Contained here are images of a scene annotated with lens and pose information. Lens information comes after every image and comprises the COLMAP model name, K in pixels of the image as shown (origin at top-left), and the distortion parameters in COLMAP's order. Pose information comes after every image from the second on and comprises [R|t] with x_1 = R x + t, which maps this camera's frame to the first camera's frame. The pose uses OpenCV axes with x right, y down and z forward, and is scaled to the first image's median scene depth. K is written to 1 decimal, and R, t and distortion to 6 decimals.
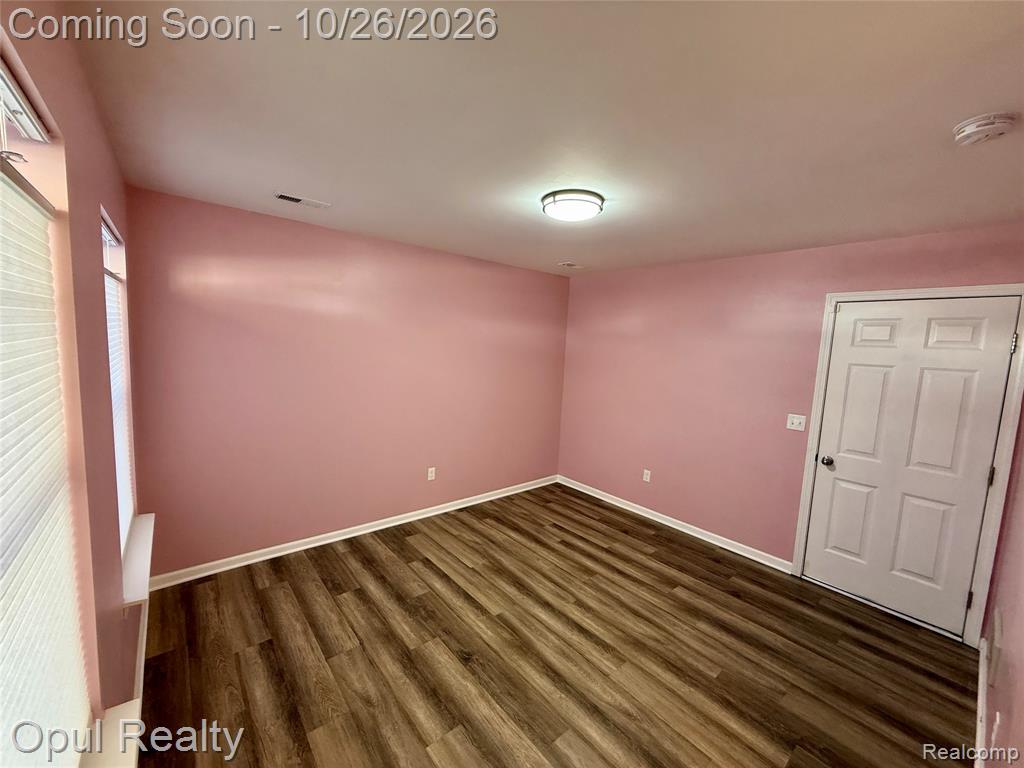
lens RADIAL K [[407.4, 0, 511.2], [0, 407.4, 385.8], [0, 0, 1]] dist [0.002729, 0.000877]
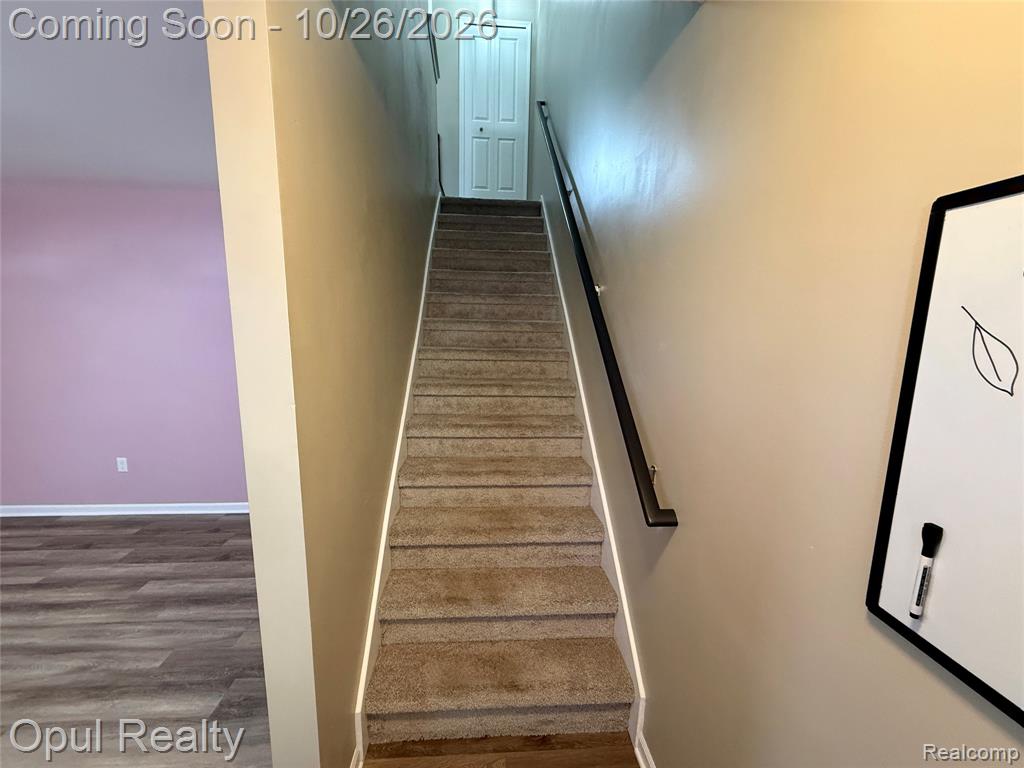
lens RADIAL K [[407.4, 0, 511.4], [0, 407.4, 385.6], [0, 0, 1]] dist [0.002729, 0.000877]
pose [[0.597952, -0.163098, 0.784762, 0.262545], [0.097705, 0.986609, 0.130602, 0.058669], [-0.795554, -0.001419, 0.605881, -0.095122]]
